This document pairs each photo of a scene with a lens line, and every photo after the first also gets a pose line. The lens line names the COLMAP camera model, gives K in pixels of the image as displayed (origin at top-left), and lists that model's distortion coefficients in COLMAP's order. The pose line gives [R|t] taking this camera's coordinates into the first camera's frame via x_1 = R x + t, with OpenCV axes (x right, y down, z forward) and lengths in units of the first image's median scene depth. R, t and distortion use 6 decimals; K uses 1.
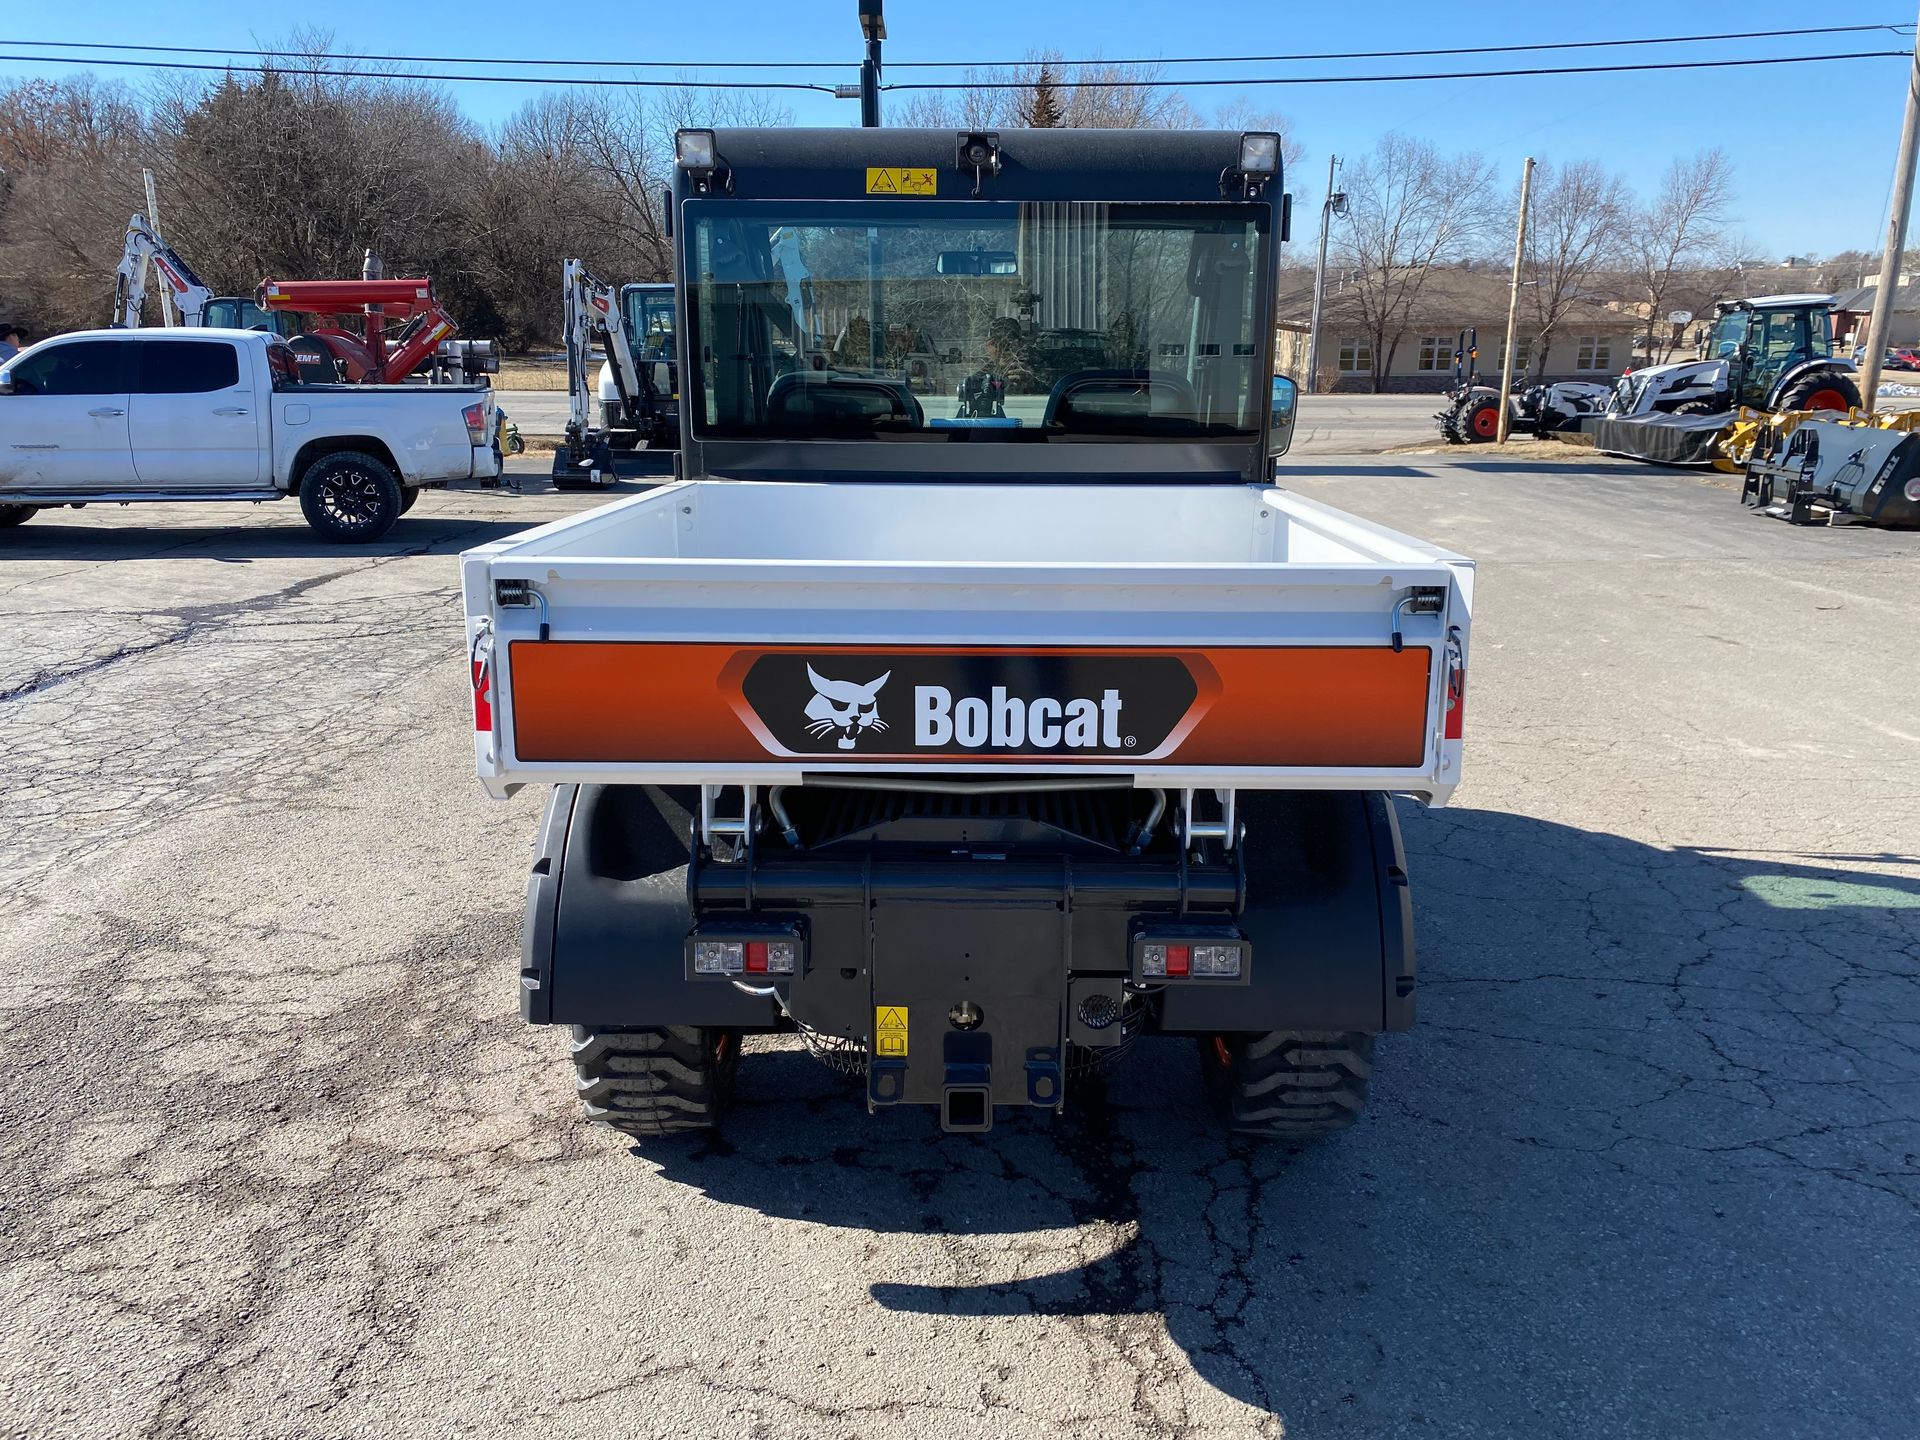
lens RADIAL K [[1469.1, 0, 992.3], [0, 1469.1, 697.0], [0, 0, 1]] dist [0.013257, -0.001027]
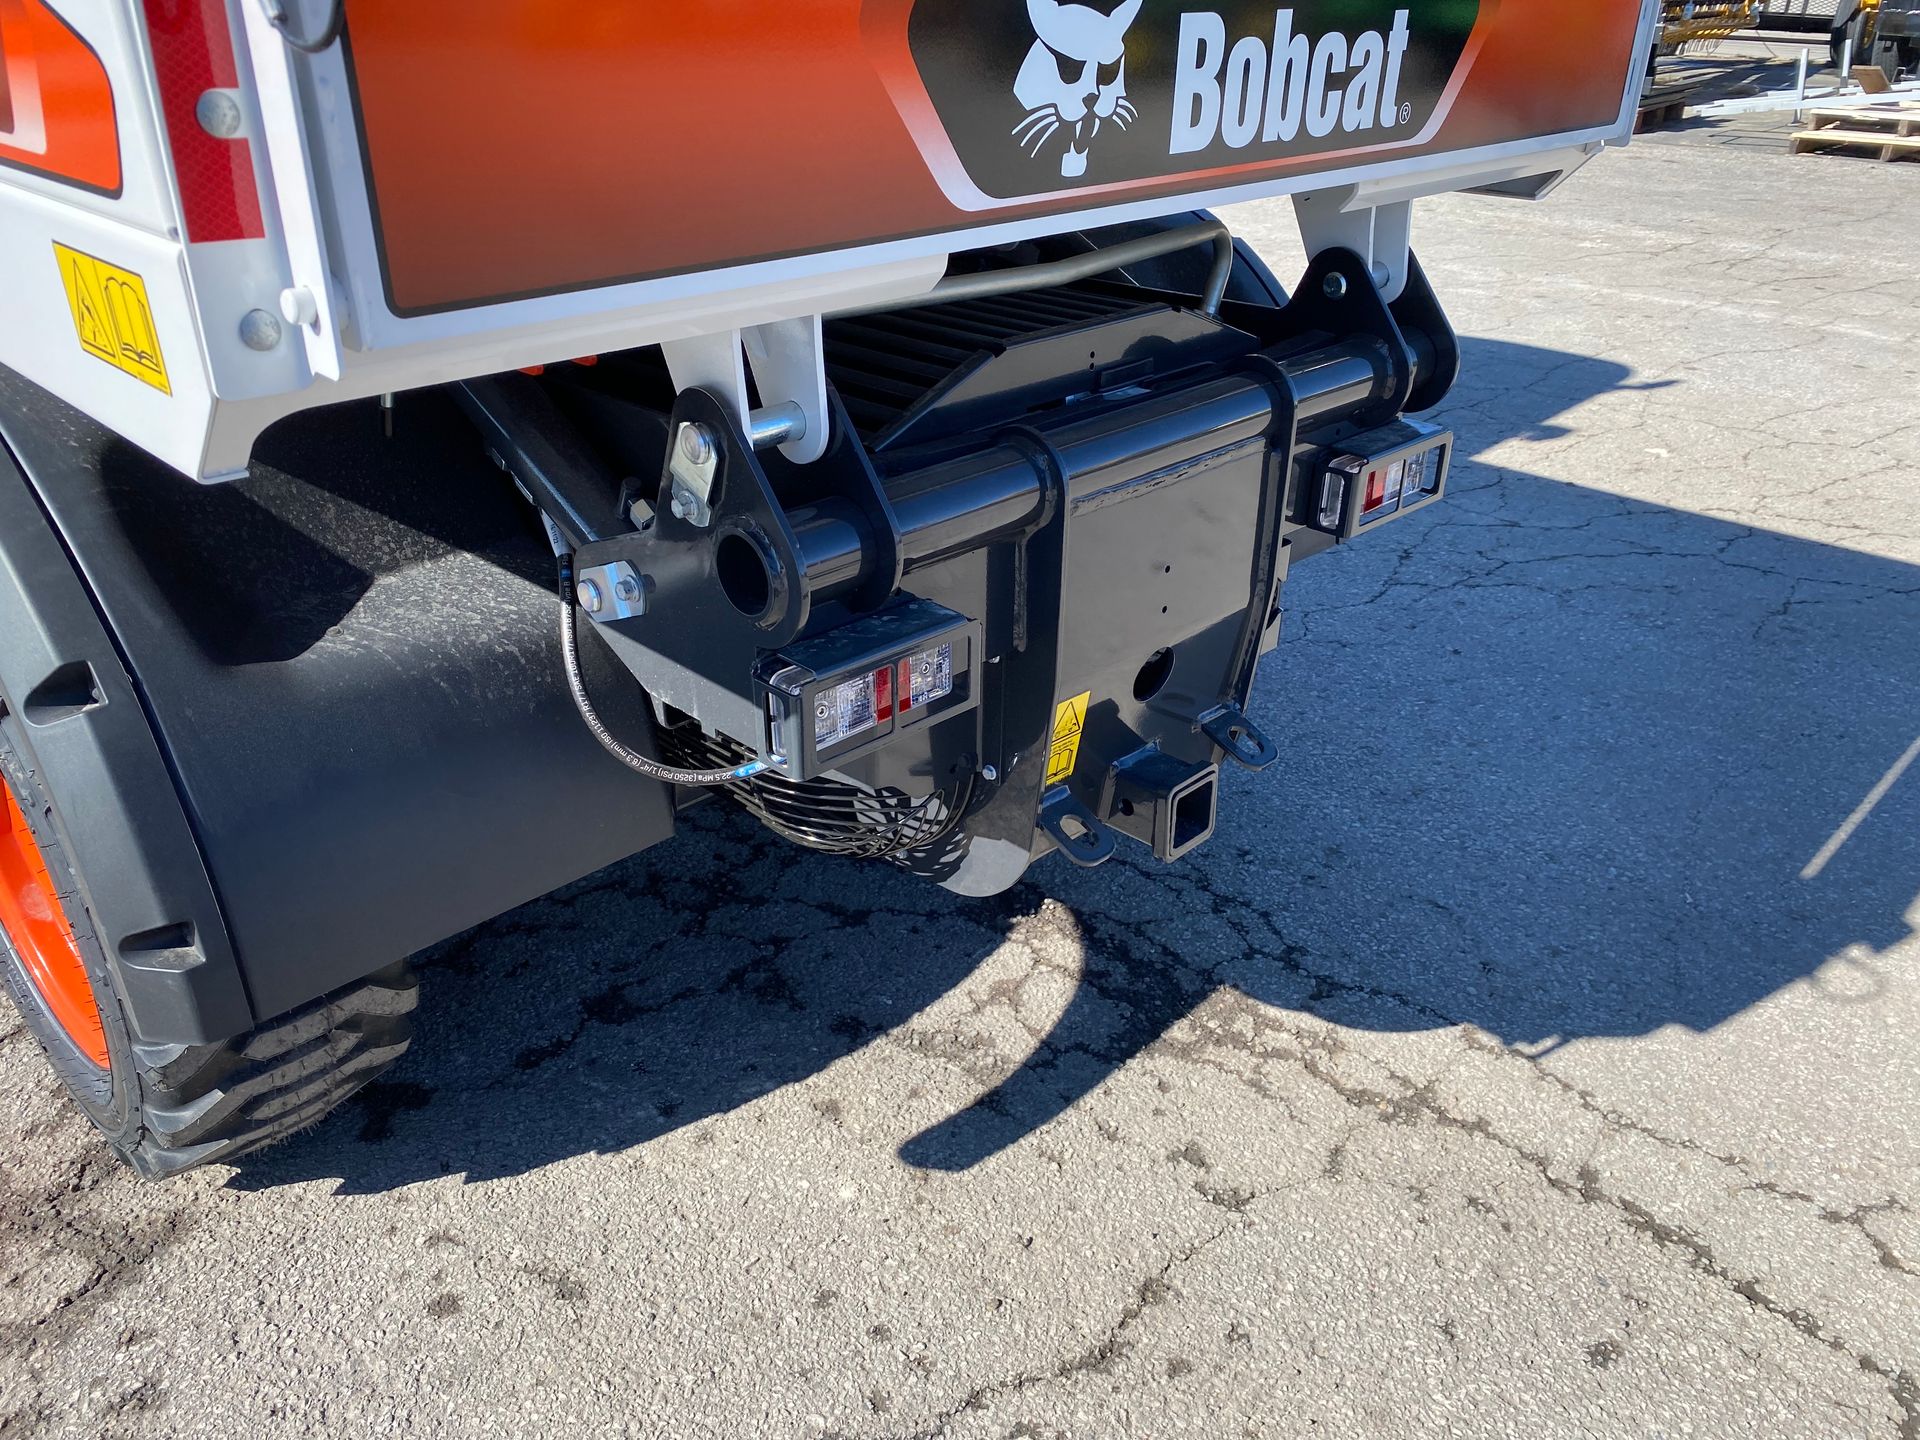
lens RADIAL K [[1456.3, 0, 968.3], [0, 1456.3, 712.6], [0, 0, 1]] dist [0.020300, -0.015290]
pose [[0.713005, -0.324761, 0.621413, -0.323678], [0.149250, 0.936252, 0.318052, 0.029900], [-0.685090, -0.134027, 0.716023, 0.479733]]
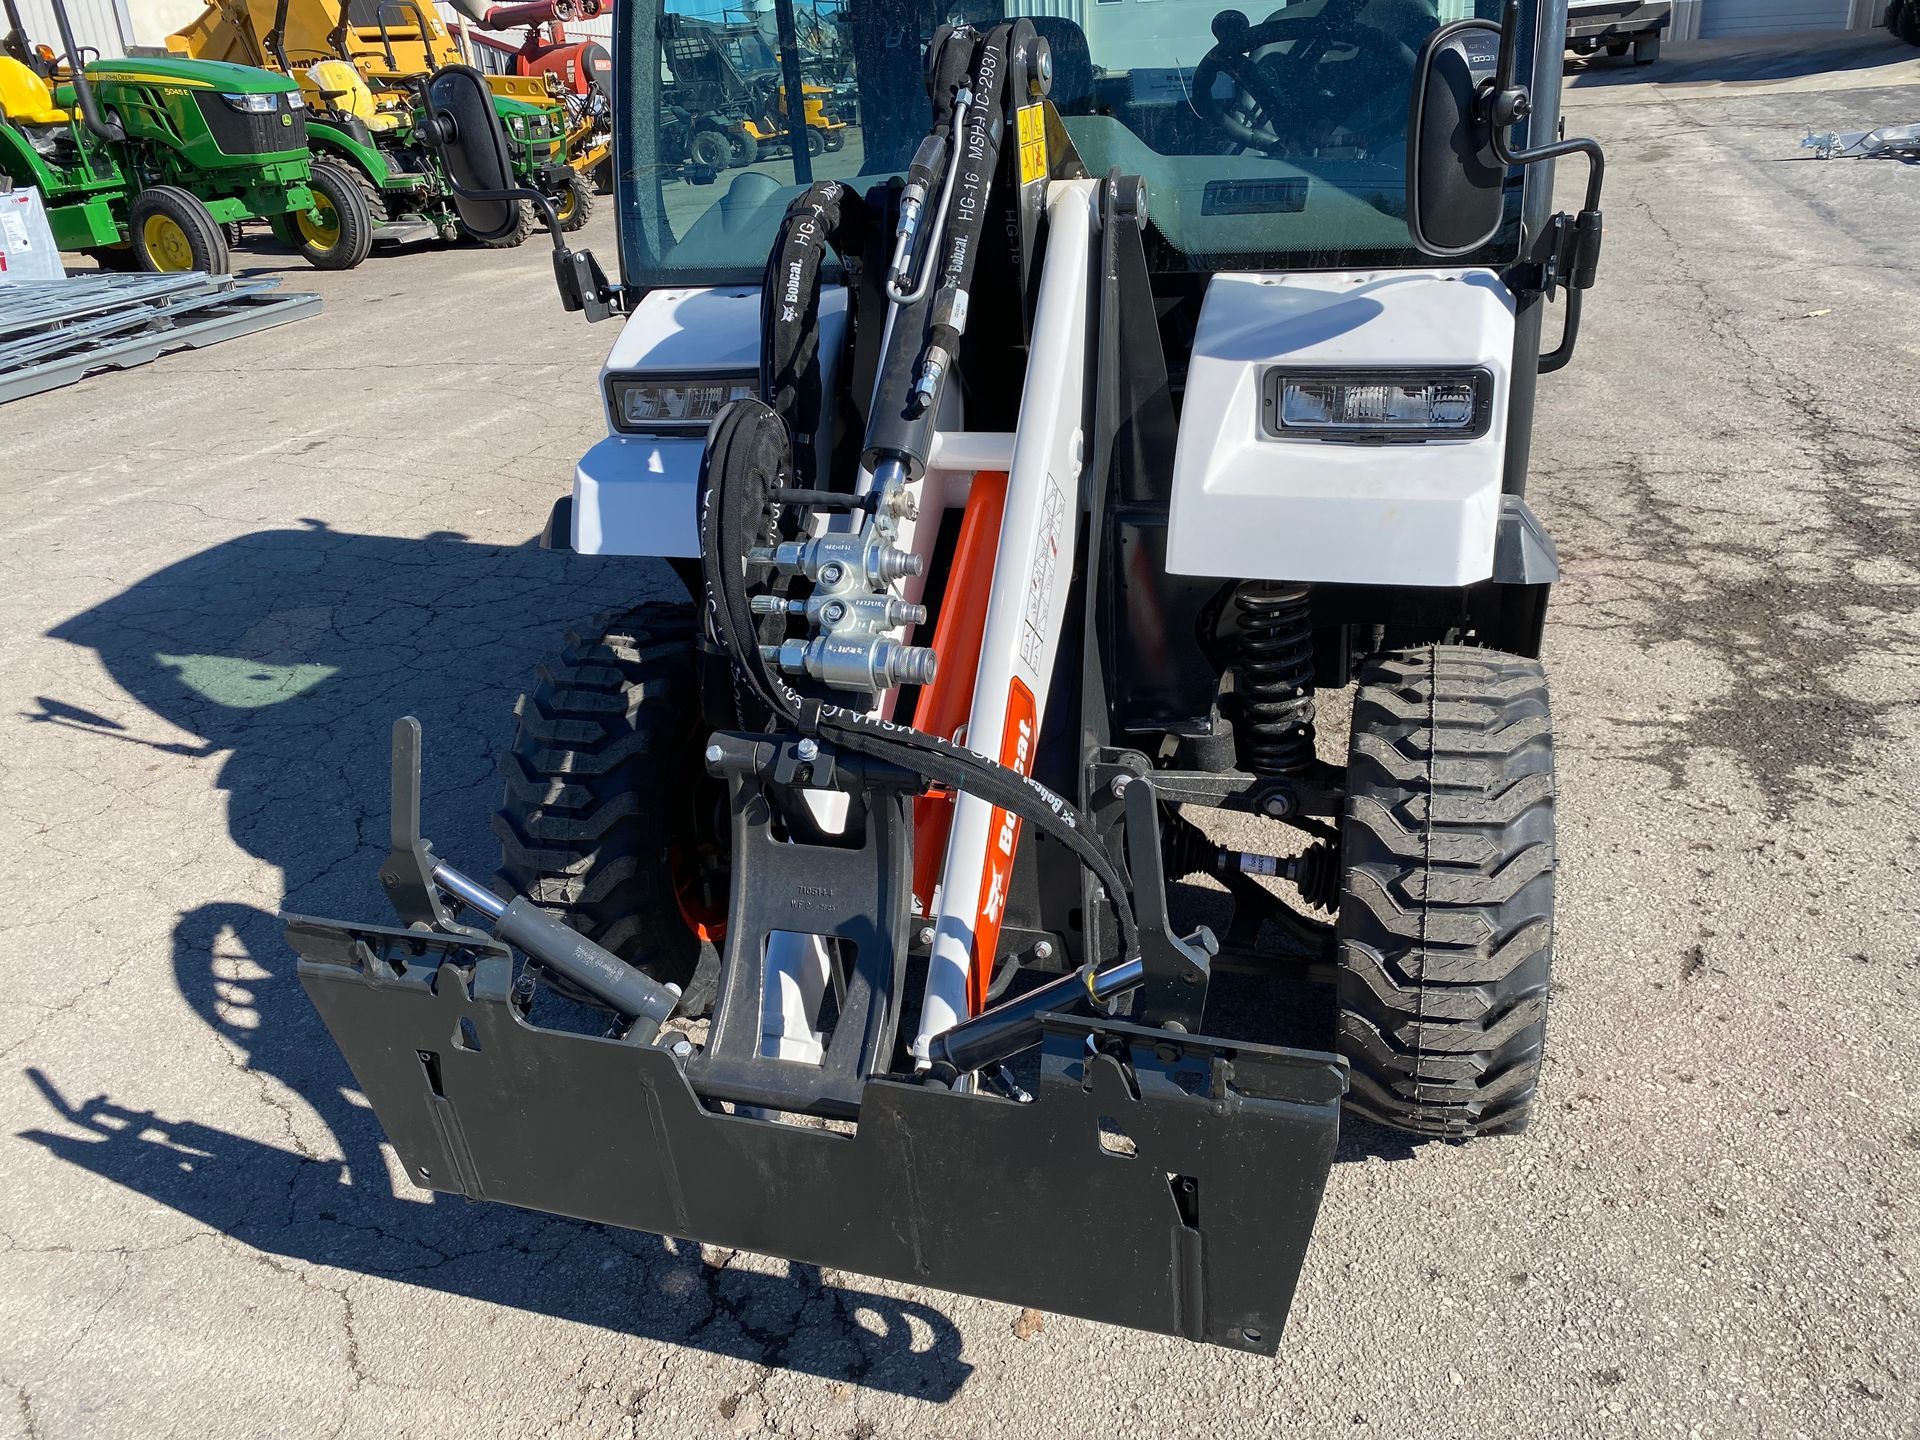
lens RADIAL K [[1456.3, 0, 968.3], [0, 1456.3, 712.6], [0, 0, 1]] dist [0.020300, -0.015290]
pose [[-0.948693, -0.077047, 0.306668, -0.221449], [0.129018, 0.791131, 0.597885, -0.508374], [-0.288680, 0.606775, -0.740600, 2.315621]]
